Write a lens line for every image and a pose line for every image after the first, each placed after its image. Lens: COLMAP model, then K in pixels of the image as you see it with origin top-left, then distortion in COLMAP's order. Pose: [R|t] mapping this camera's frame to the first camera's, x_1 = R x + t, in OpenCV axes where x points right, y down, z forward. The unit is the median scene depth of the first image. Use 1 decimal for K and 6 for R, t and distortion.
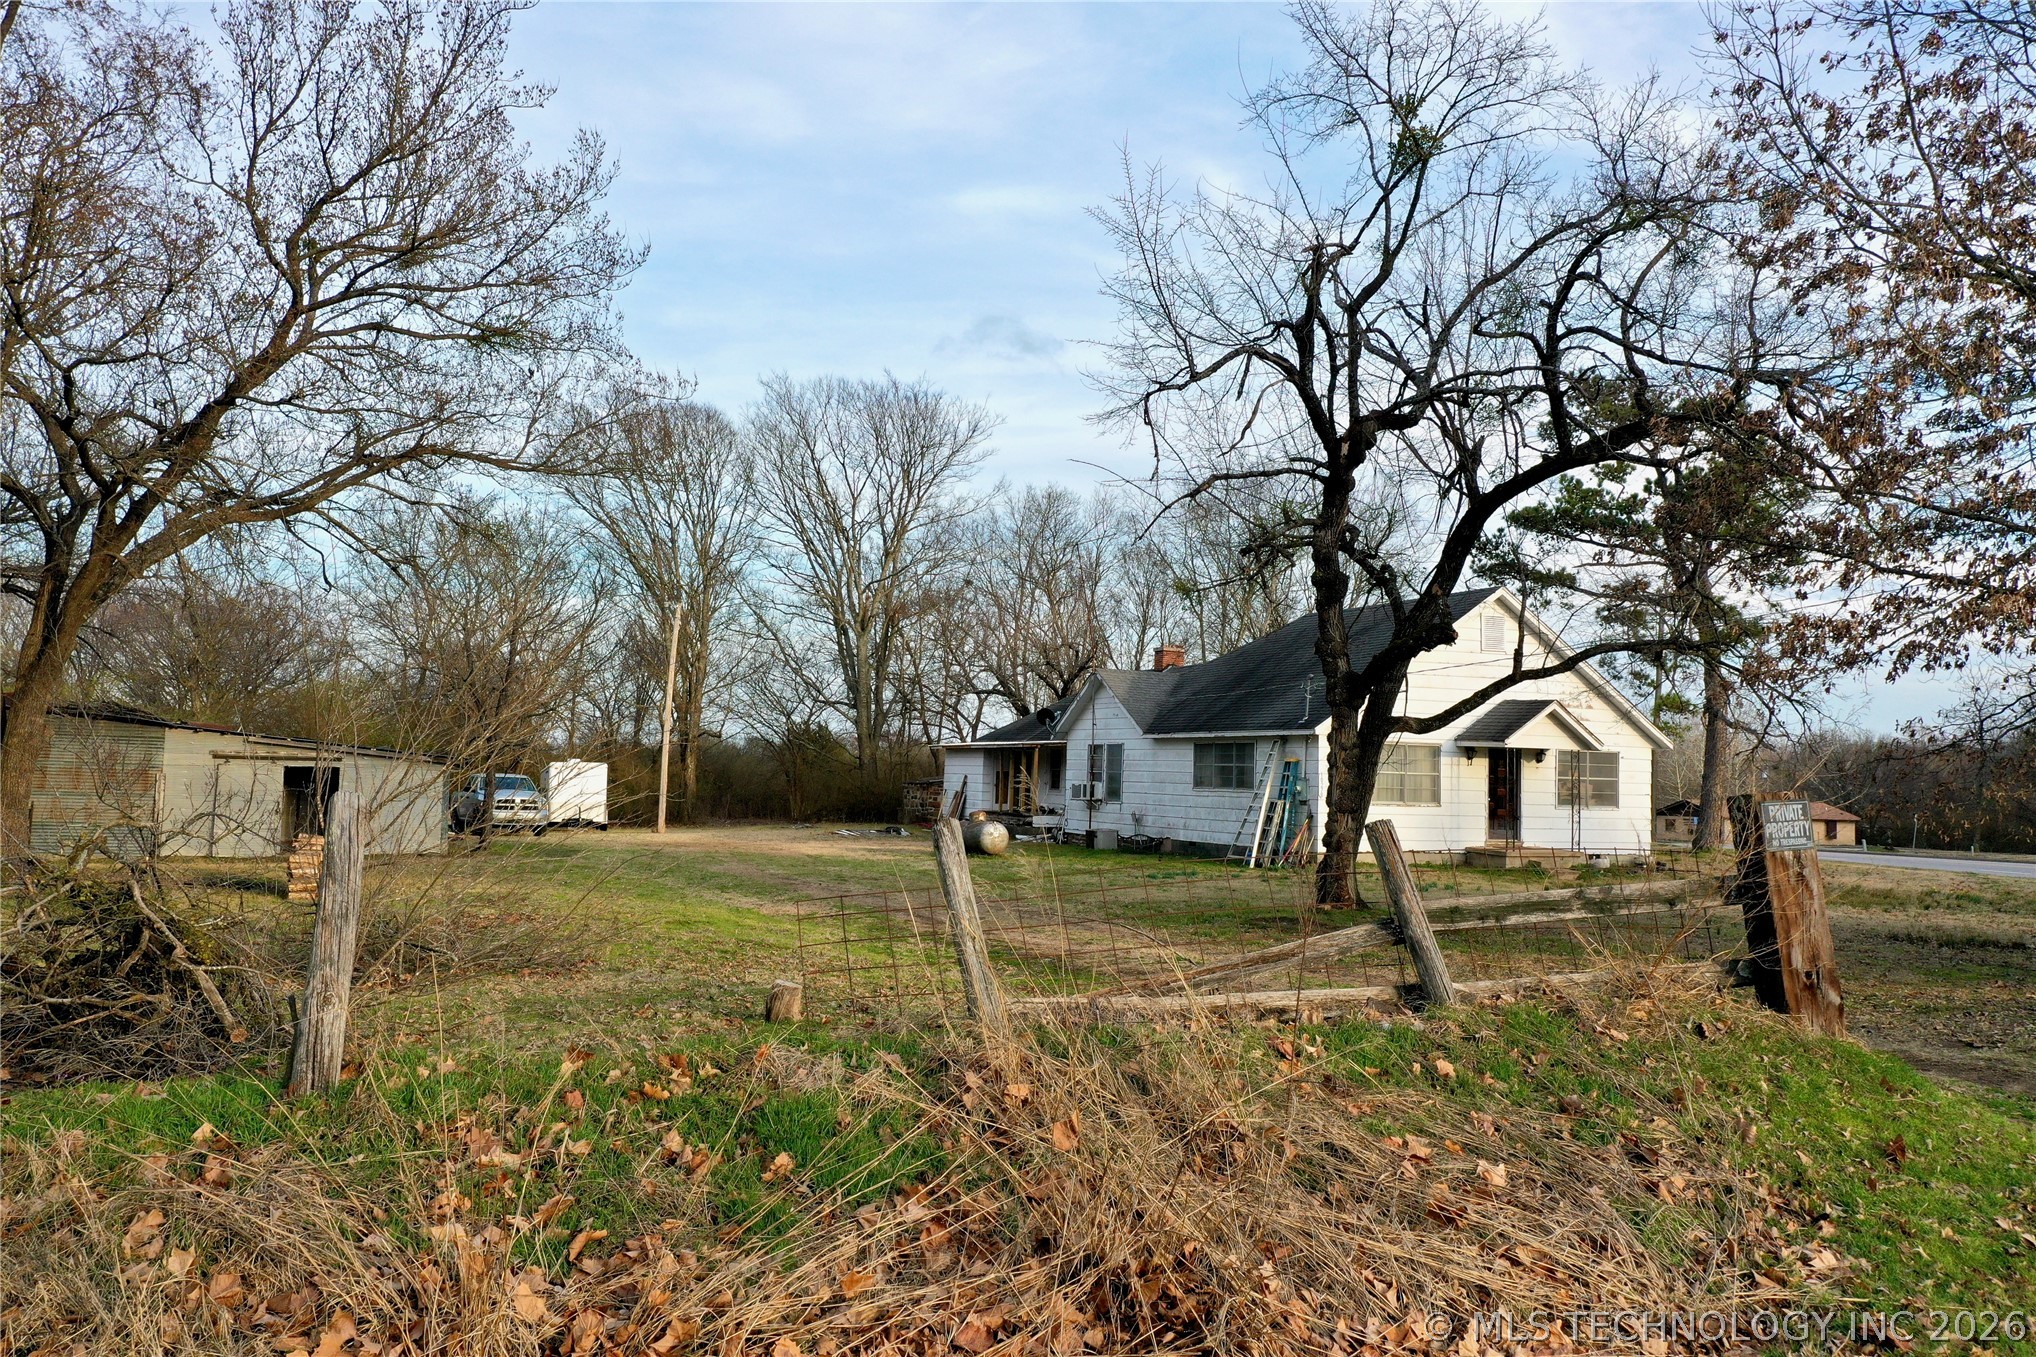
lens RADIAL K [[1631.3, 0, 1021.7], [0, 1631.3, 677.0], [0, 0, 1]] dist [0.018337, -0.000992]
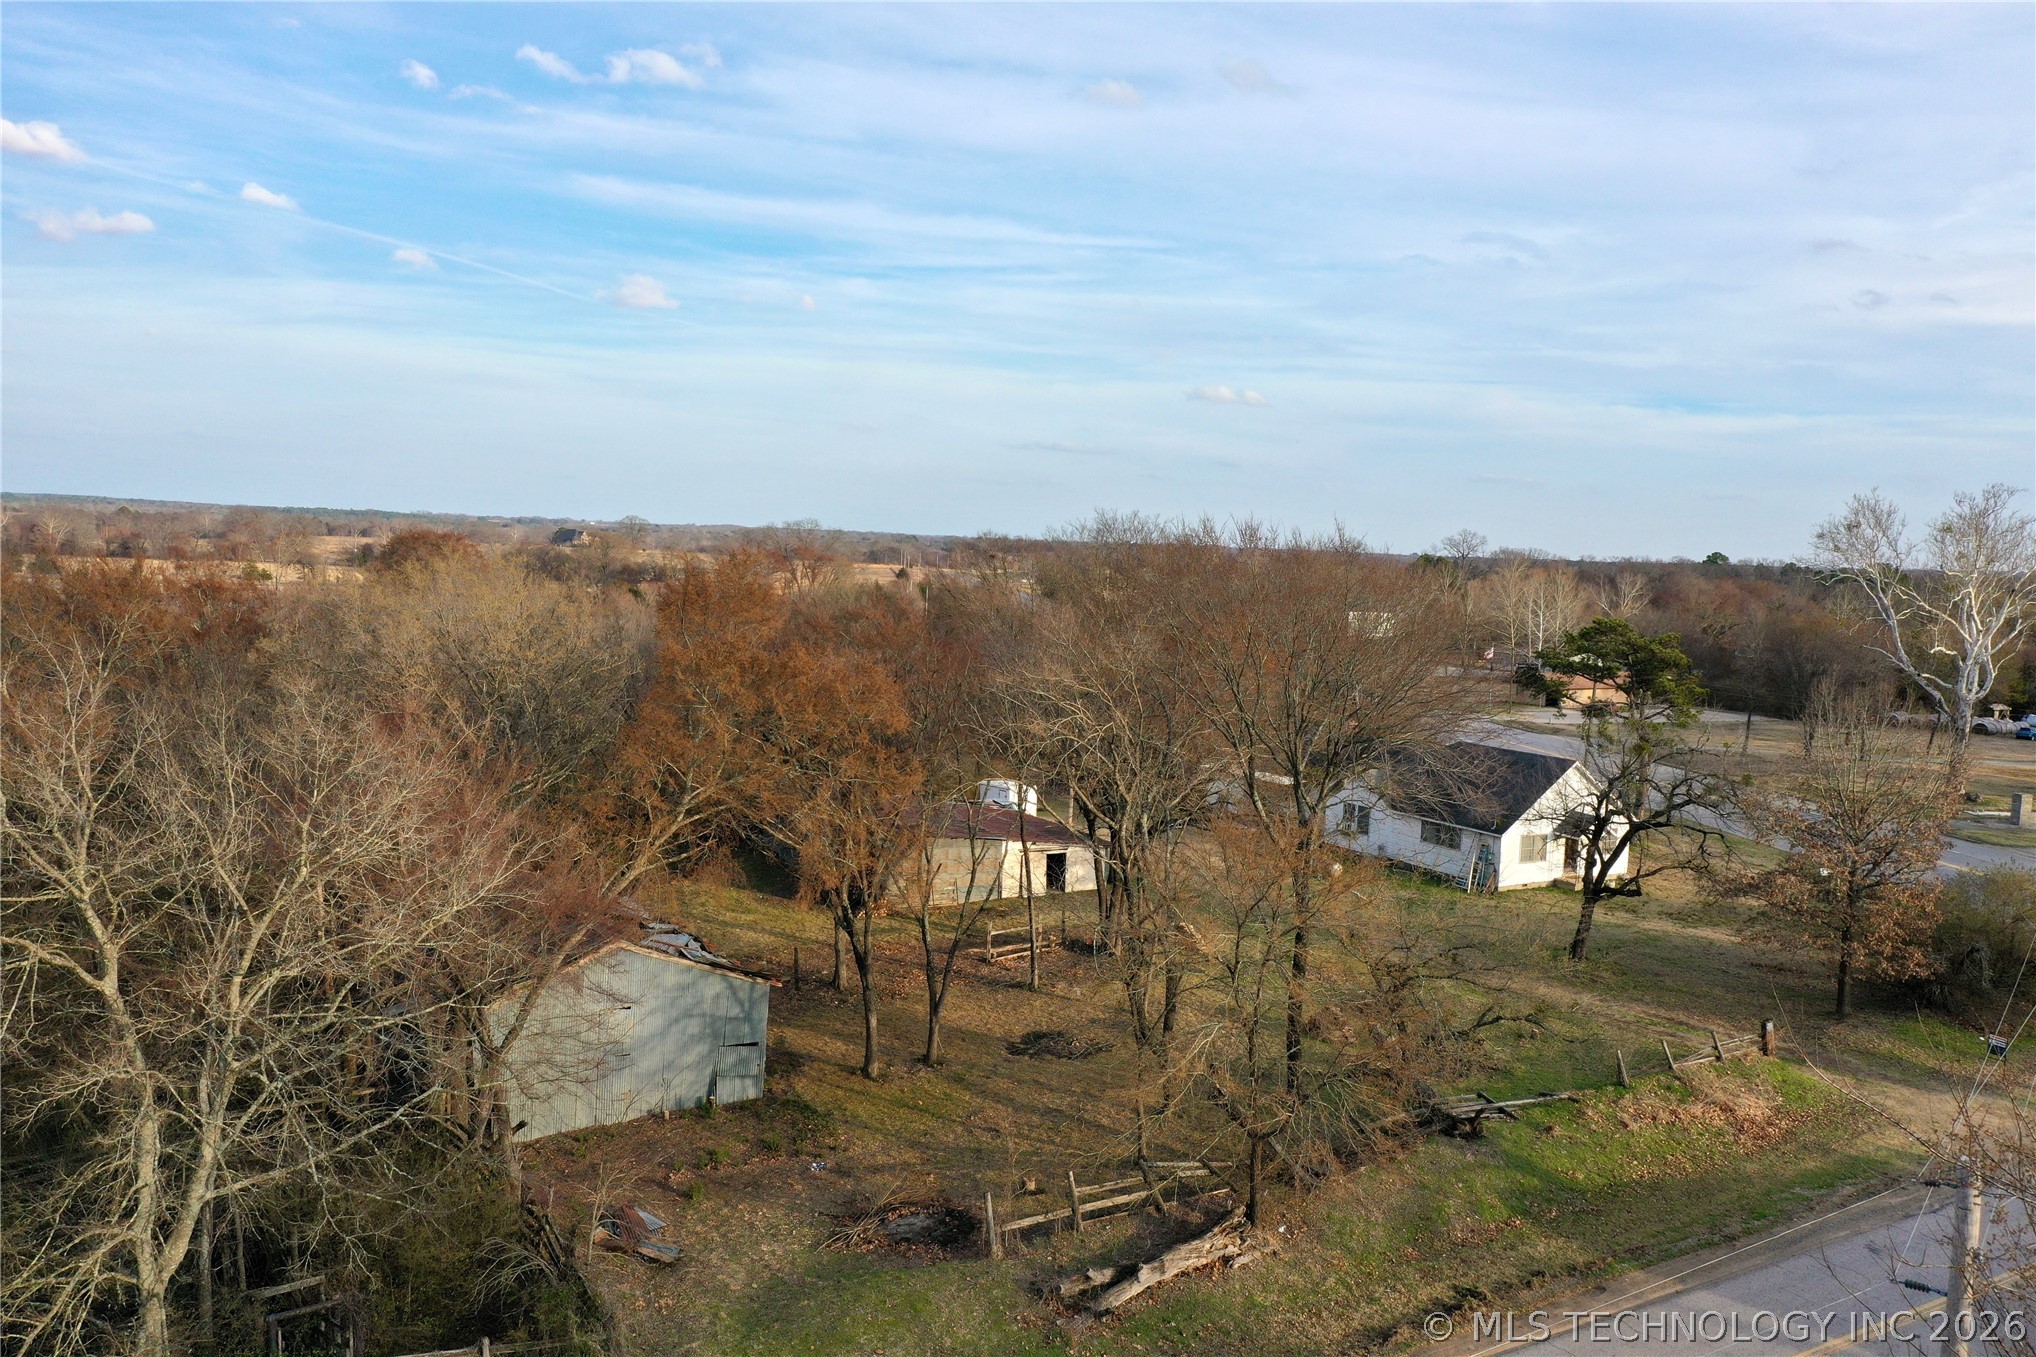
lens RADIAL K [[1631.3, 0, 1017.7], [0, 1631.3, 678.4], [0, 0, 1]] dist [0.018337, -0.000992]
pose [[0.992424, 0.003285, 0.122813, -0.478164], [-0.022000, 0.988236, 0.151345, -0.318969], [-0.120871, -0.152900, 0.980822, -0.696230]]
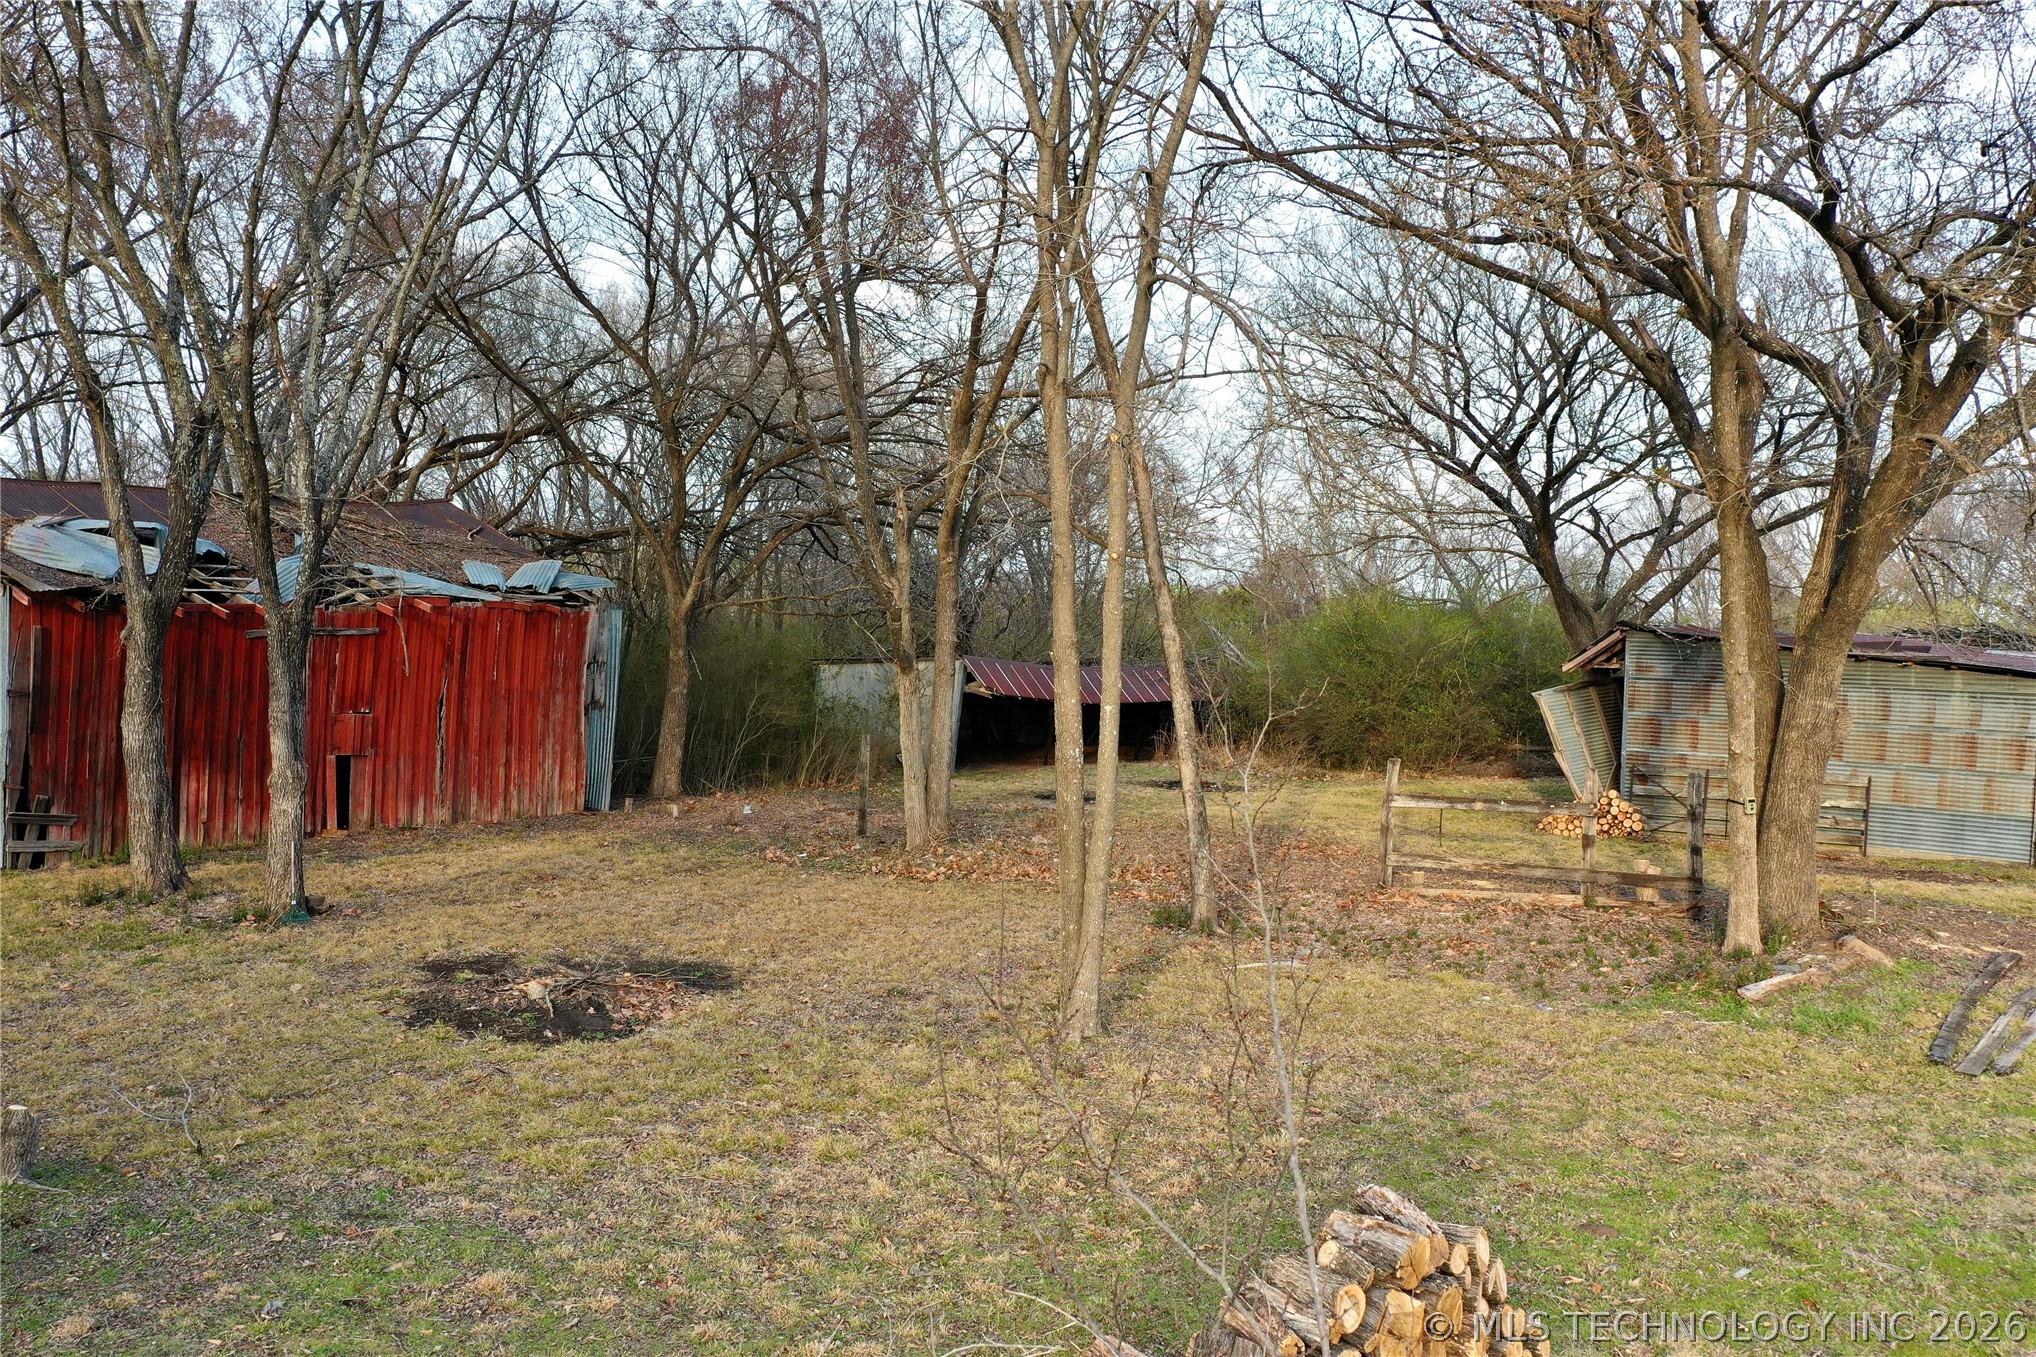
lens RADIAL K [[1631.3, 0, 1017.3], [0, 1631.3, 666.8], [0, 0, 1]] dist [0.018337, -0.000992]
pose [[0.490398, 0.007446, -0.871467, -0.080244], [0.044107, 0.998470, 0.033352, -0.010611], [0.870382, -0.054793, 0.489319, 0.171942]]
